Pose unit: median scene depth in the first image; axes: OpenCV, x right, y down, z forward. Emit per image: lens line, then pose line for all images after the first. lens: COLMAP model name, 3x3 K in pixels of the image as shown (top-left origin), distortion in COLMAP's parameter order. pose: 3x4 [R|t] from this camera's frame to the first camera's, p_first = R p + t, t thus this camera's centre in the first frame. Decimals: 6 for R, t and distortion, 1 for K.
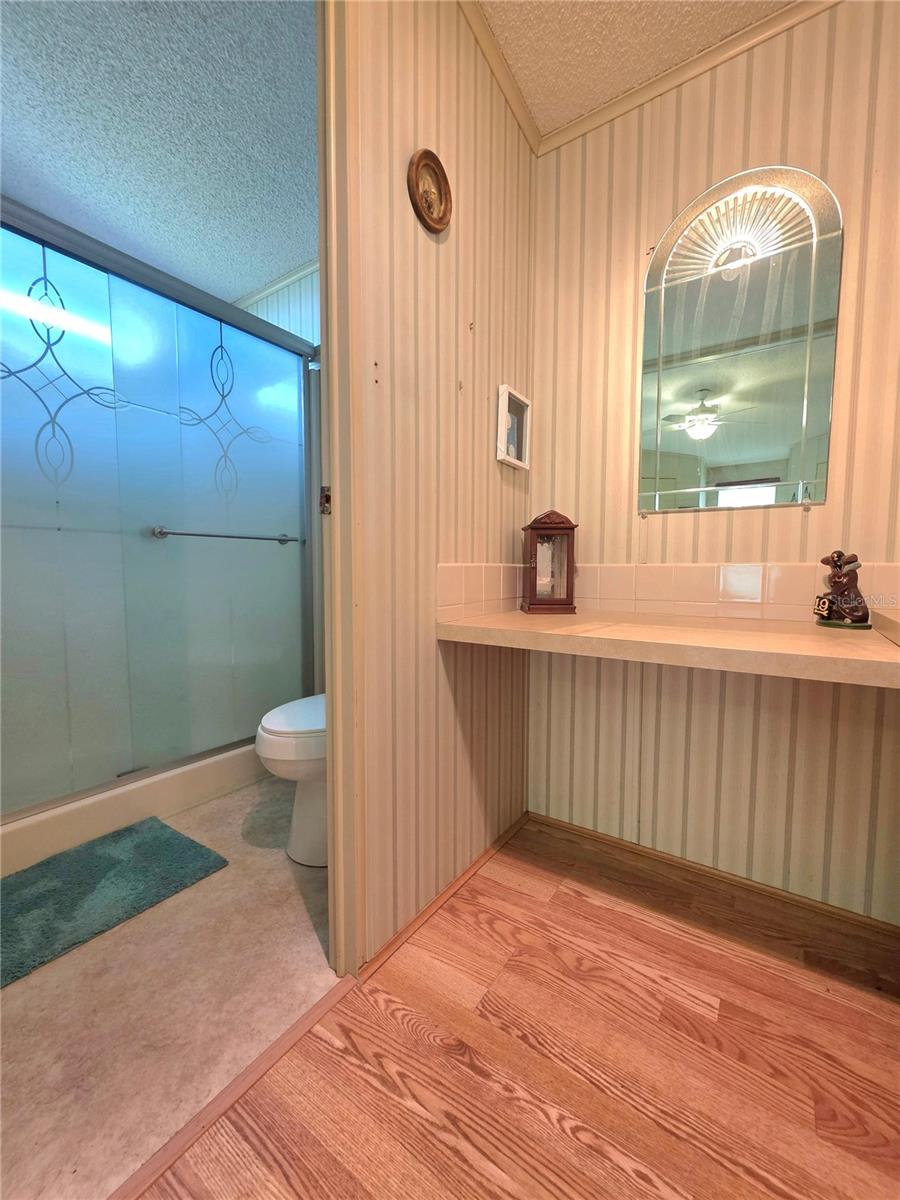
lens RADIAL K [[480.1, 0, 476.8], [0, 480.1, 601.9], [0, 0, 1]] dist [0.004167, 0.000832]
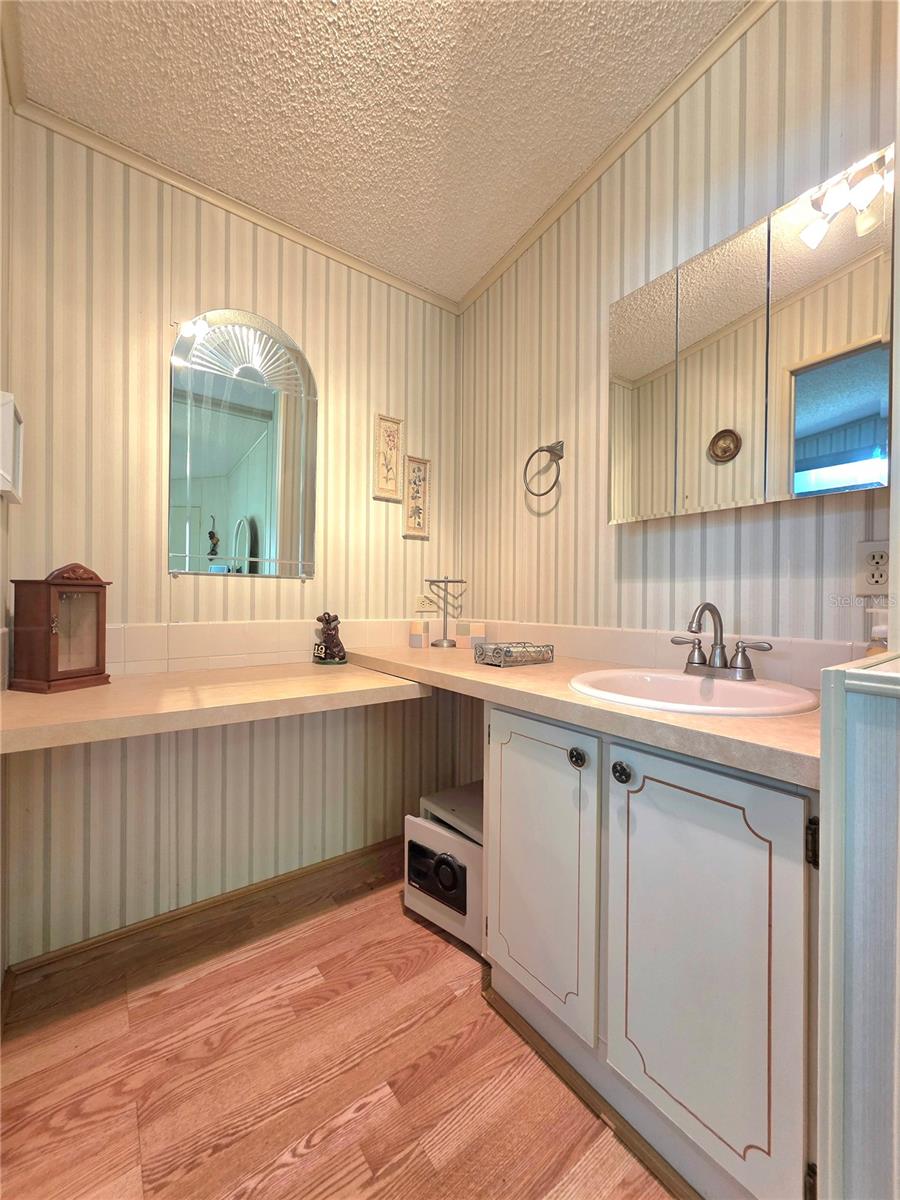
lens RADIAL K [[480.1, 0, 434.5], [0, 480.1, 595.9], [0, 0, 1]] dist [0.004167, 0.000832]
pose [[0.353323, 0.004720, 0.935490, -0.555946], [0.053498, 0.998249, -0.025242, -0.110007], [-0.933971, 0.058965, 0.352452, 0.178367]]
